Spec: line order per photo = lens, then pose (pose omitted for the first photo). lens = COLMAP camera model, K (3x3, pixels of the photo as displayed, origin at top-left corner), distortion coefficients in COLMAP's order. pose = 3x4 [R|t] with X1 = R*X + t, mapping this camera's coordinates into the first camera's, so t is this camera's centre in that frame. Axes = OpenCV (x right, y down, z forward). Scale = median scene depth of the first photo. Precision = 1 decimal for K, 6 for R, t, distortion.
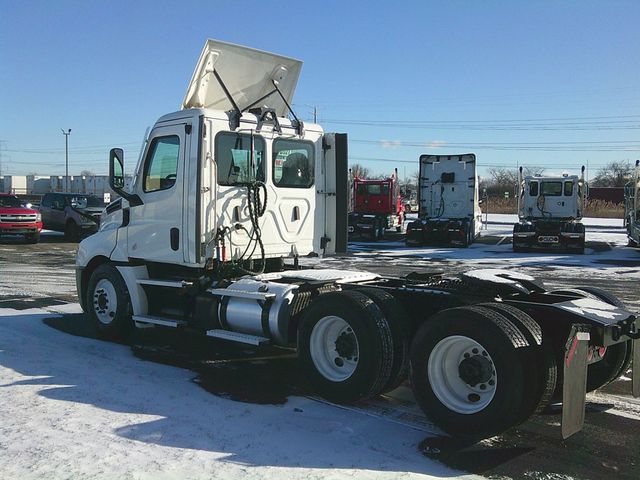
lens RADIAL K [[673.8, 0, 316.5], [0, 673.8, 241.6], [0, 0, 1]] dist [0.133875, -0.270948]
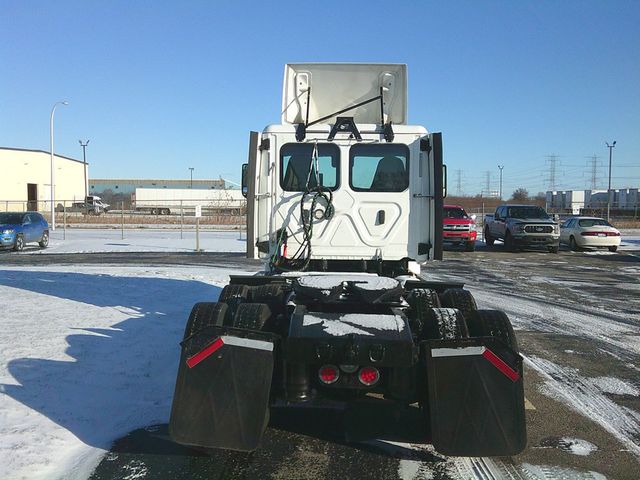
lens RADIAL K [[673.8, 0, 316.5], [0, 673.8, 241.6], [0, 0, 1]] dist [0.133875, -0.270948]
pose [[0.664229, 0.030232, -0.746918, 0.676183], [-0.046906, 0.998898, -0.001282, -0.000019], [0.746056, 0.035887, 0.664915, 0.268633]]
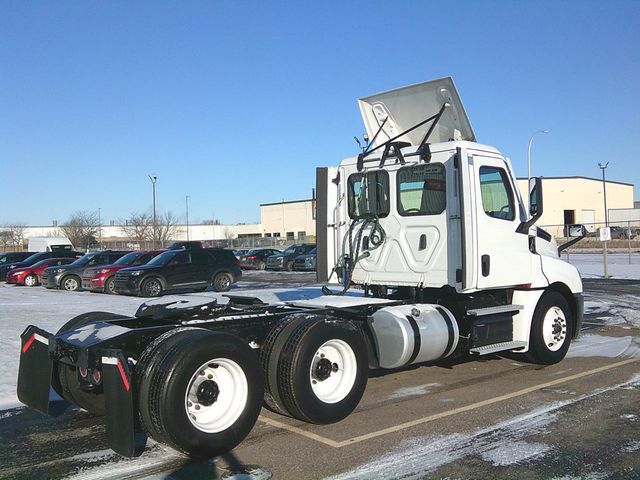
lens RADIAL K [[673.8, 0, 316.5], [0, 673.8, 241.6], [0, 0, 1]] dist [0.133875, -0.270948]
pose [[-0.103765, -0.004303, -0.994593, 0.962814], [-0.036838, 0.999321, -0.000480, -0.037404], [0.993919, 0.036589, -0.103853, 0.976274]]
